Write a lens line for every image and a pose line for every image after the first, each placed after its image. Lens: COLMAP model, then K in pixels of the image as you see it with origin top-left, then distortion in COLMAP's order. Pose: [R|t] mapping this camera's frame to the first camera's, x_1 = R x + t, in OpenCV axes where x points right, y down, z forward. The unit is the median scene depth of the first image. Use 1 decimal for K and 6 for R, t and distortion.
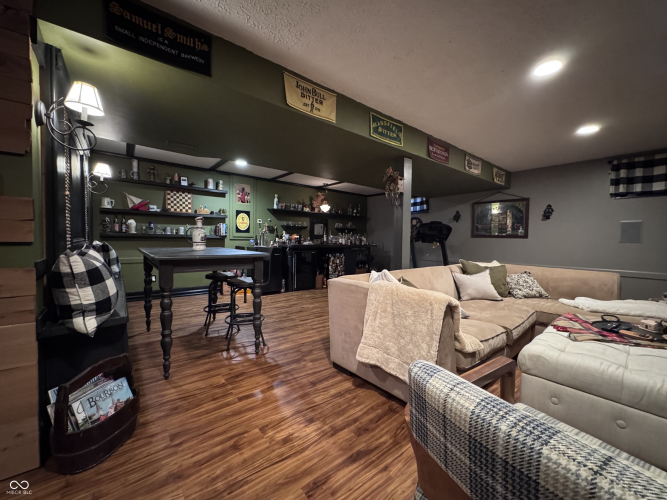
lens RADIAL K [[267.3, 0, 334.2], [0, 267.3, 249.9], [0, 0, 1]] dist [-0.006534, 0.000538]
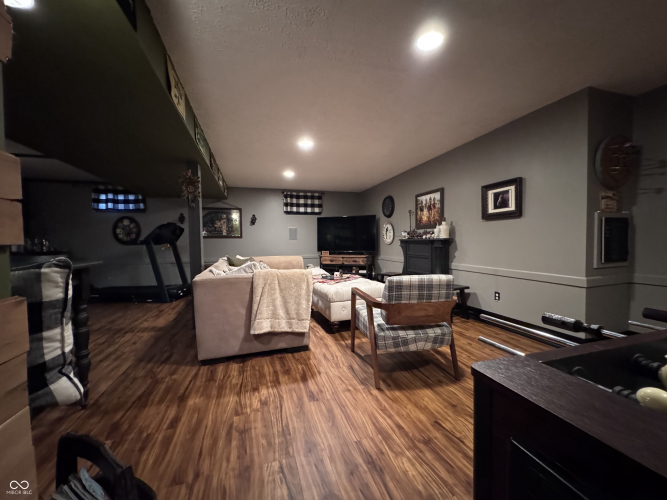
lens RADIAL K [[267.3, 0, 334.5], [0, 267.3, 249.6], [0, 0, 1]] dist [-0.006534, 0.000538]
pose [[0.361854, -0.051350, 0.930820, -0.818147], [0.060359, 0.997677, 0.031574, -0.000074], [-0.930279, 0.044758, 0.364113, 0.163255]]
